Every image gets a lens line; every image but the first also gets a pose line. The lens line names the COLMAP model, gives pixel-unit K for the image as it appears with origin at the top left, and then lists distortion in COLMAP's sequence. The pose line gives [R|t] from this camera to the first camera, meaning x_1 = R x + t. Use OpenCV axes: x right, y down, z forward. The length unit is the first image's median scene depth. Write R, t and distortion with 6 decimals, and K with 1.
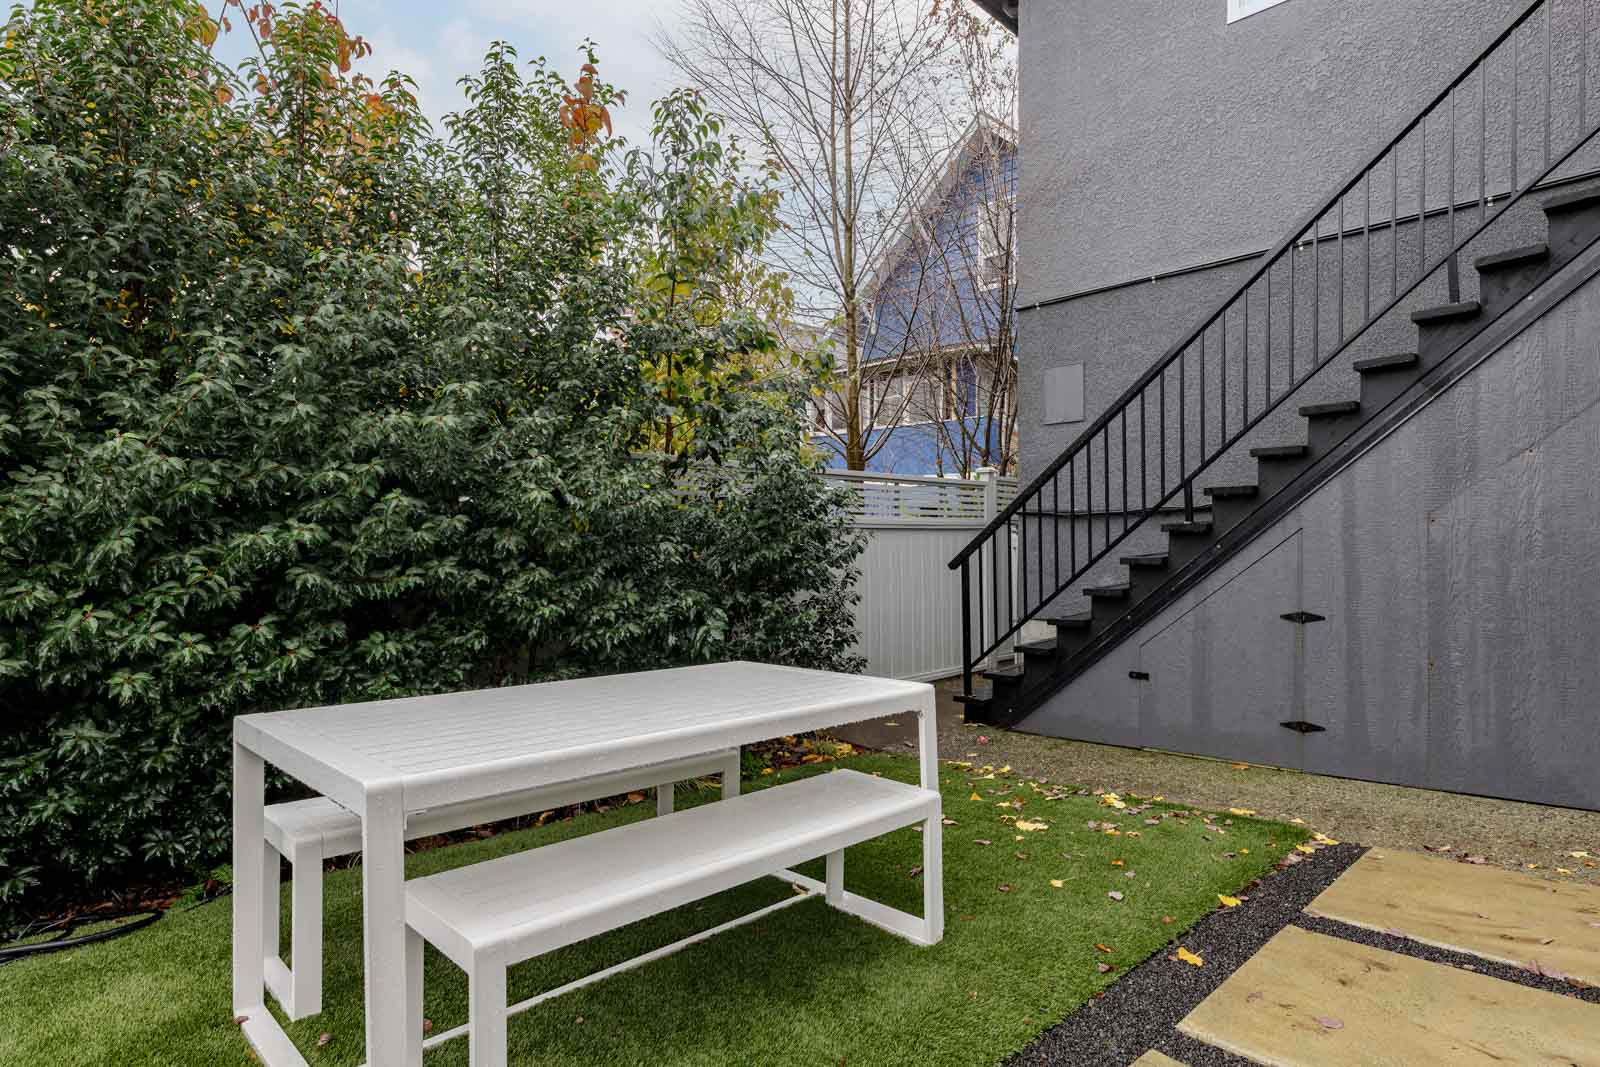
lens RADIAL K [[848.7, 0, 797.9], [0, 848.7, 547.1], [0, 0, 1]] dist [-0.001519, -0.001500]
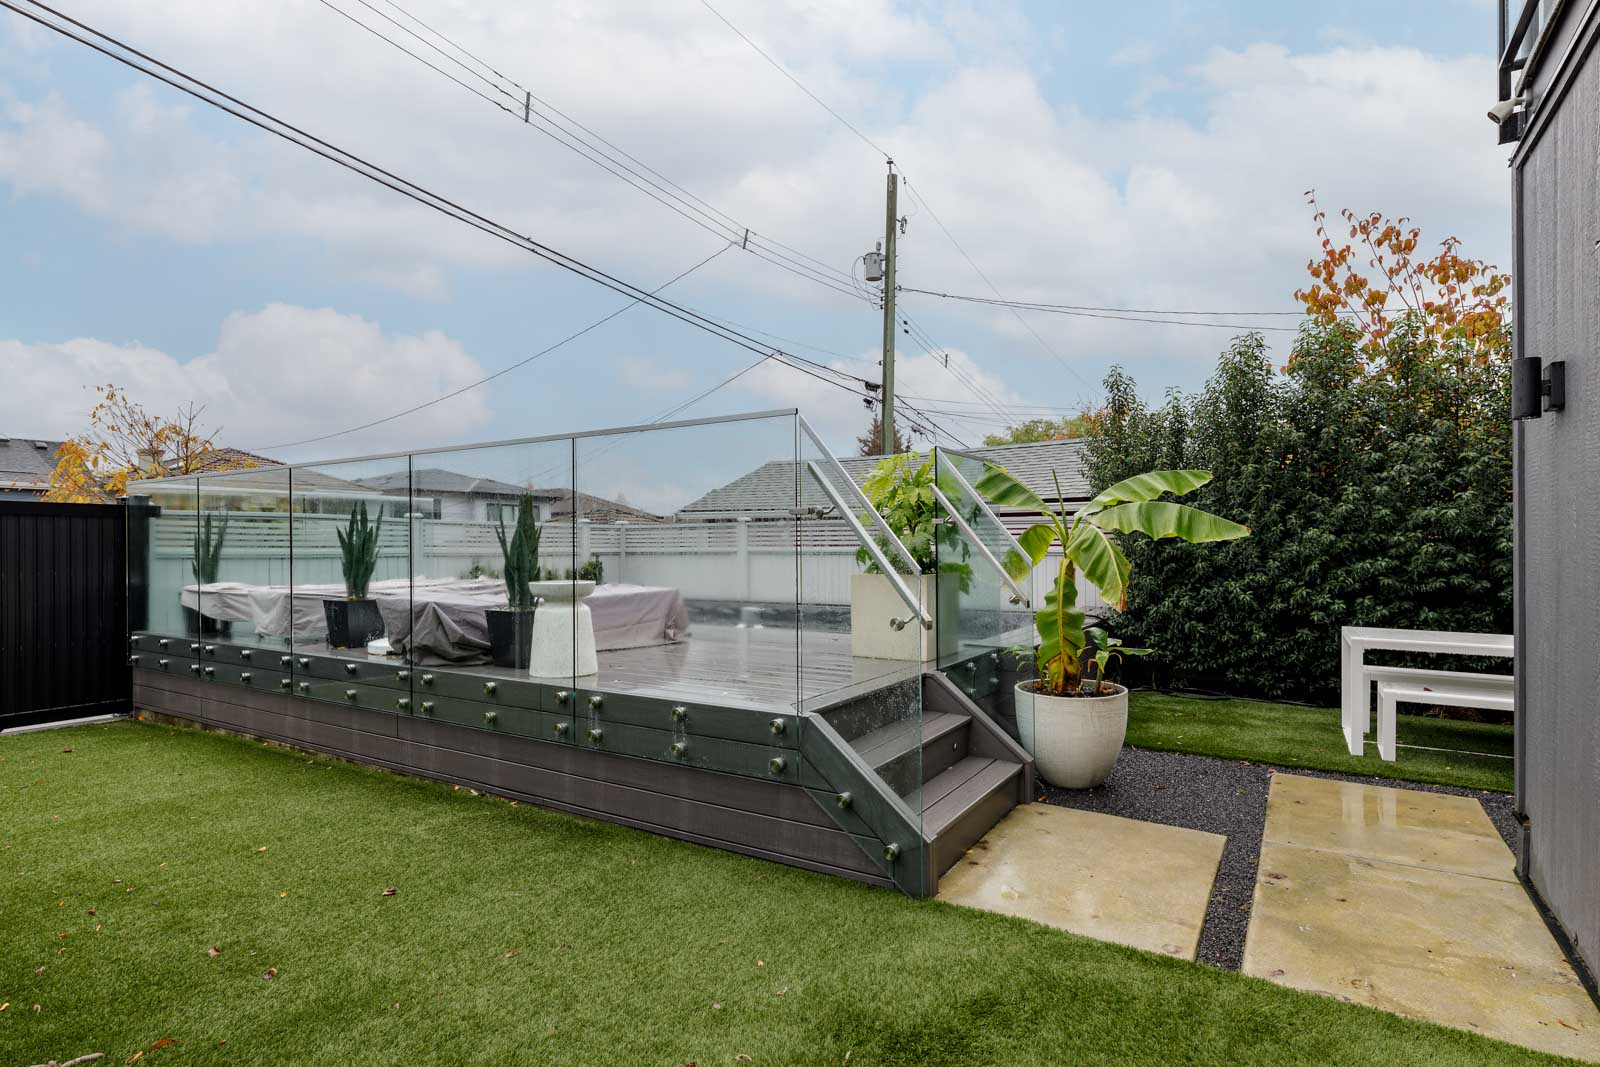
lens RADIAL K [[809.8, 0, 798.1], [0, 809.8, 546.4], [0, 0, 1]] dist [0.000861, -0.000033]
pose [[0.228585, -0.000972, -0.973524, 1.369009], [-0.000388, 0.999999, -0.001089, -0.063046], [0.973524, 0.000627, 0.228584, -1.236712]]
